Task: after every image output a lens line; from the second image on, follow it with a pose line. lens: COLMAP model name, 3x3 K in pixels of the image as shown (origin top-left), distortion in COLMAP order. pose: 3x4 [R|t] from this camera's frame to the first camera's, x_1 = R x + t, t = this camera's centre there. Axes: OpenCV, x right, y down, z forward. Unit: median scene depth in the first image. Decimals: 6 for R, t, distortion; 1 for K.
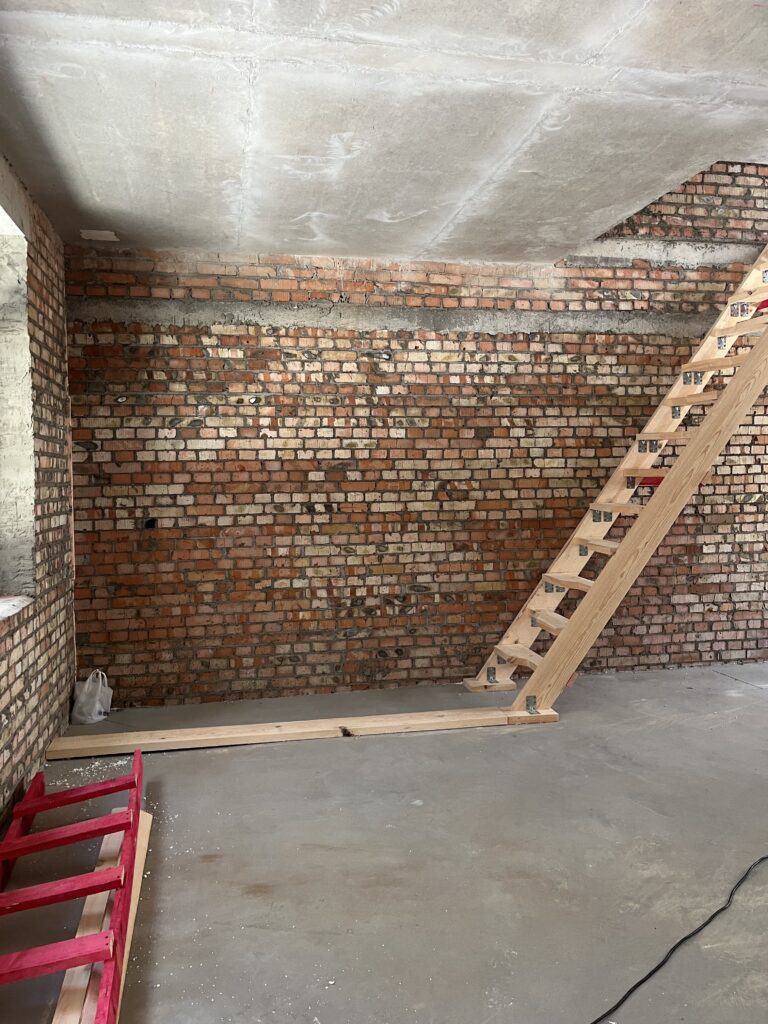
lens RADIAL K [[777.3, 0, 388.8], [0, 777.3, 509.0], [0, 0, 1]] dist [0.047894, -0.037624]
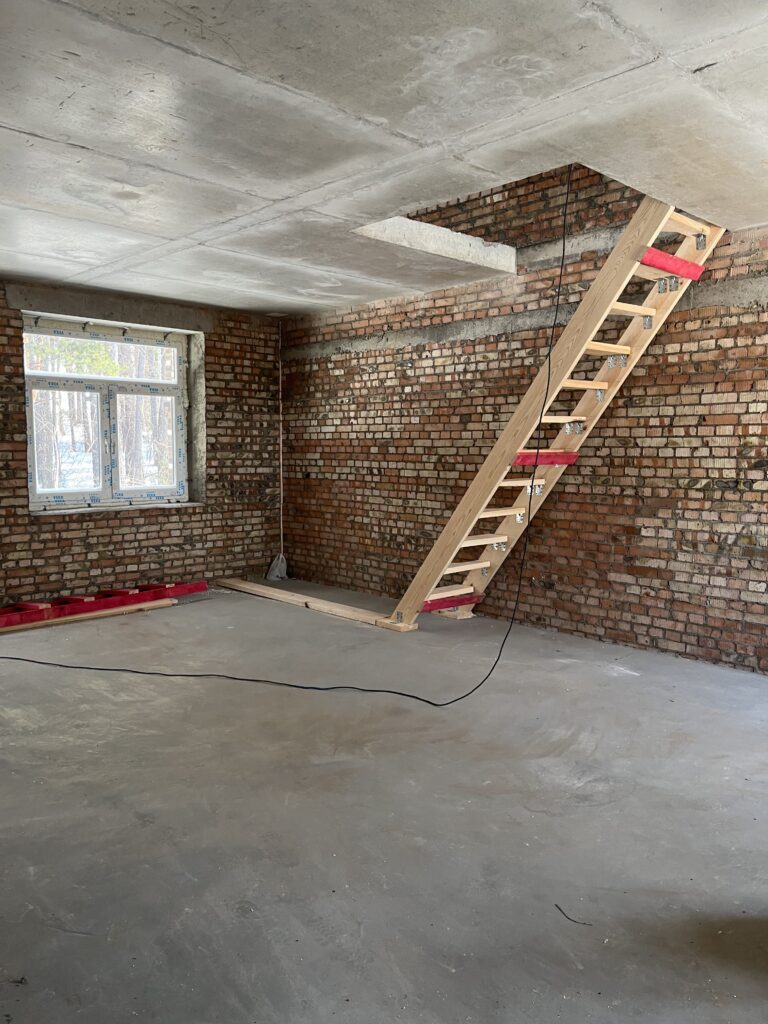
lens RADIAL K [[777.3, 0, 392.3], [0, 777.3, 514.5], [0, 0, 1]] dist [0.047894, -0.037624]
pose [[0.537615, 0.089846, -0.838390, 1.160004], [-0.052488, 0.995944, 0.073073, -0.028717], [0.841555, 0.004721, 0.540150, 0.216334]]
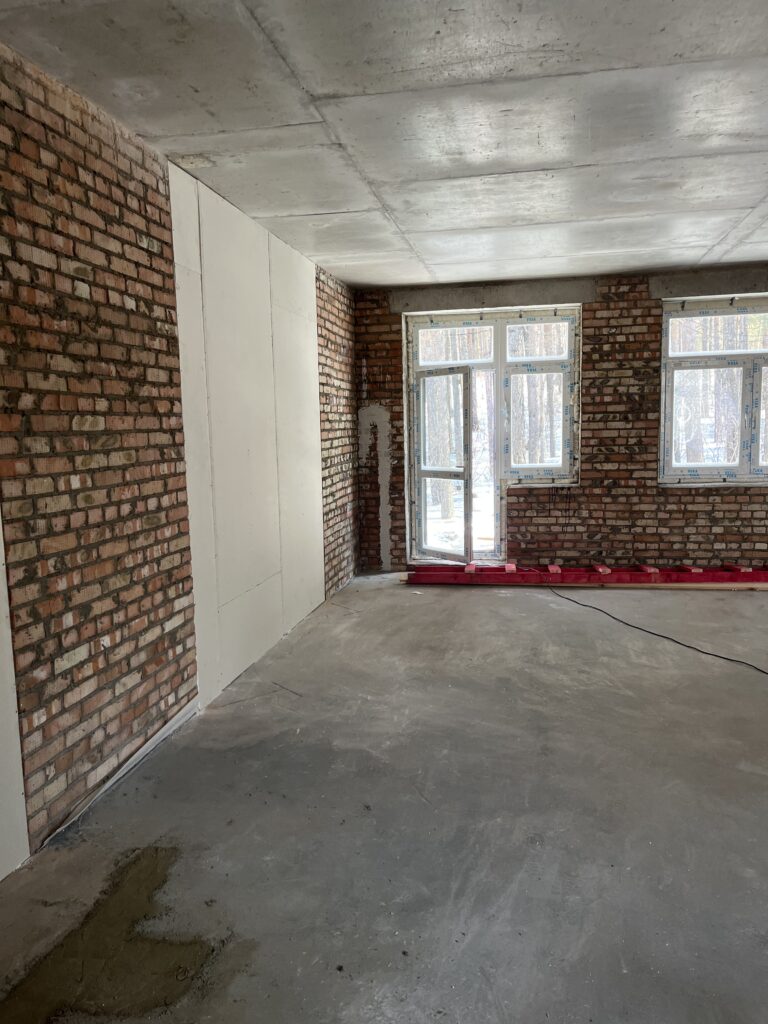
lens RADIAL K [[777.3, 0, 381.5], [0, 777.3, 512.1], [0, 0, 1]] dist [0.047894, -0.037624]
pose [[-0.386046, 0.127867, -0.913574, 1.244418], [-0.016890, 0.989201, 0.145589, -0.054353], [0.922325, 0.071635, -0.379718, 0.494857]]
